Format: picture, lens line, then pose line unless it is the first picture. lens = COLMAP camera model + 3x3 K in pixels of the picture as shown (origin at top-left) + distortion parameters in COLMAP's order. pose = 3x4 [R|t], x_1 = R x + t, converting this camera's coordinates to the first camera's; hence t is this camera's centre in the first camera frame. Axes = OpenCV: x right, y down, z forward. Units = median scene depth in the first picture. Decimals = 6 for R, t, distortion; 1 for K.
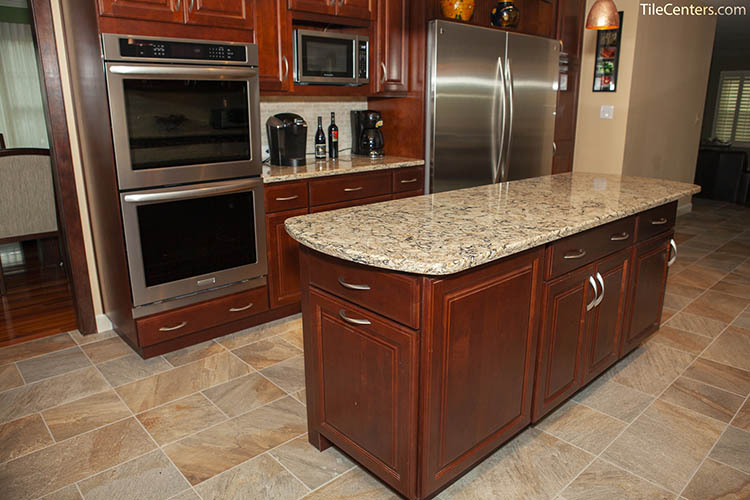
lens RADIAL K [[481.8, 0, 407.5], [0, 481.8, 231.8], [0, 0, 1]] dist [-0.103761, 0.066190]
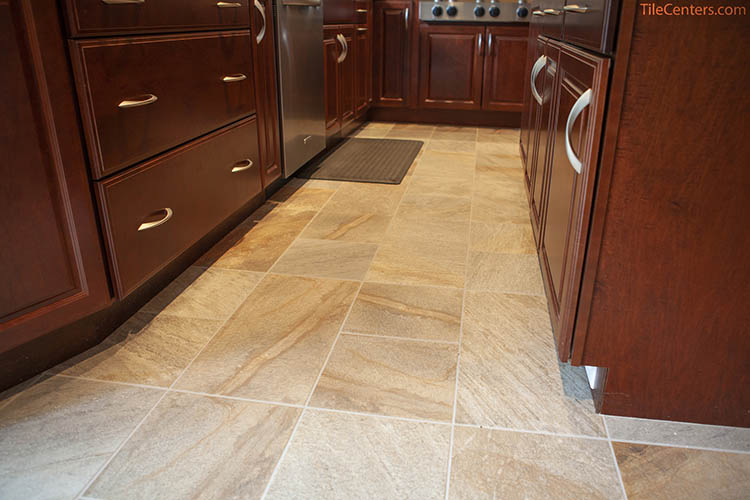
lens RADIAL K [[554.7, 0, 354.8], [0, 554.7, 219.4], [0, 0, 1]] dist [-0.073584, 0.001815]
pose [[-0.813810, 0.199646, -0.545761, 0.790443], [-0.141307, 0.842966, 0.519077, -0.057099], [0.563689, 0.499550, -0.657802, 1.036847]]
